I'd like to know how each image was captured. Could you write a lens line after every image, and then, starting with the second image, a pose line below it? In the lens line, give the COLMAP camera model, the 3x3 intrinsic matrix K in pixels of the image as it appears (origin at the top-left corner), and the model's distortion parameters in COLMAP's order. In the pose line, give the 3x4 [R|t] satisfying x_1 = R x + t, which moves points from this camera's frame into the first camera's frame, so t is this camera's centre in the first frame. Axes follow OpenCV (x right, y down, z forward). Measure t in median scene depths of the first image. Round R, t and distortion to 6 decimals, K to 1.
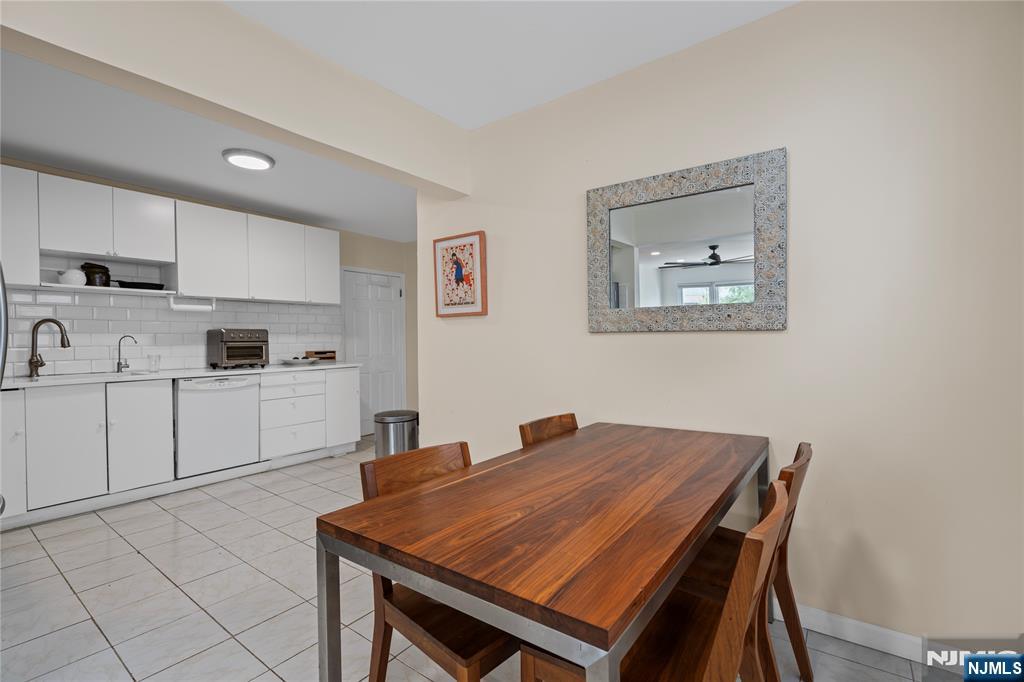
lens RADIAL K [[464.1, 0, 514.2], [0, 464.1, 344.9], [0, 0, 1]] dist [-0.001828, 0.001487]
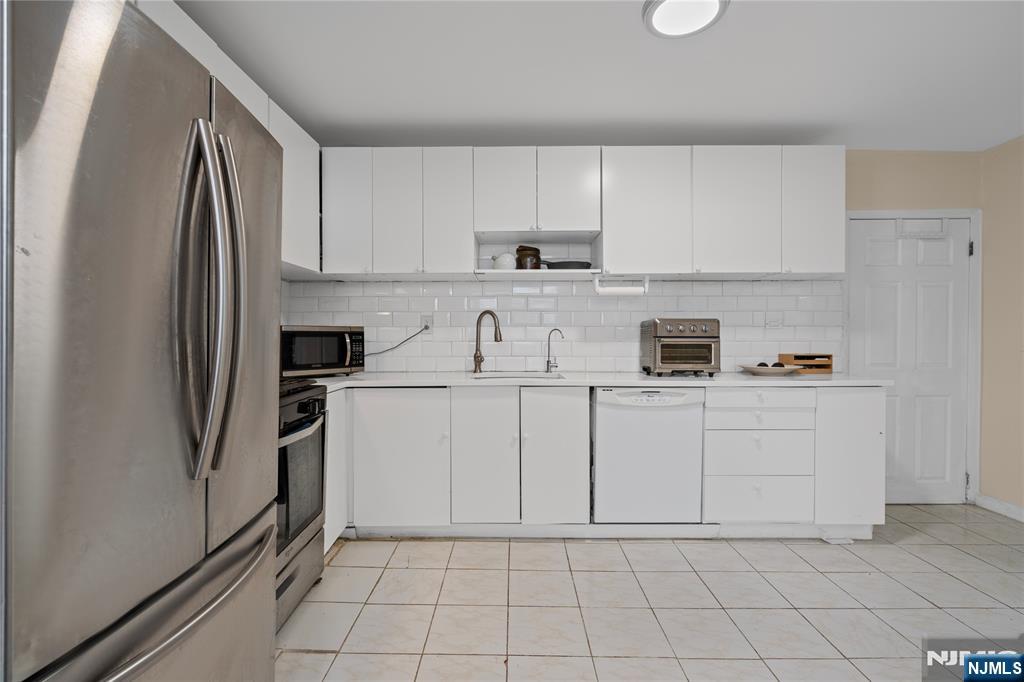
lens RADIAL K [[464.1, 0, 514.1], [0, 464.1, 343.7], [0, 0, 1]] dist [-0.001828, 0.001487]
pose [[0.596876, 0.013929, -0.802212, -0.193299], [-0.017879, 0.999832, 0.004057, 0.004105], [0.802134, 0.011921, 0.597025, 0.407559]]
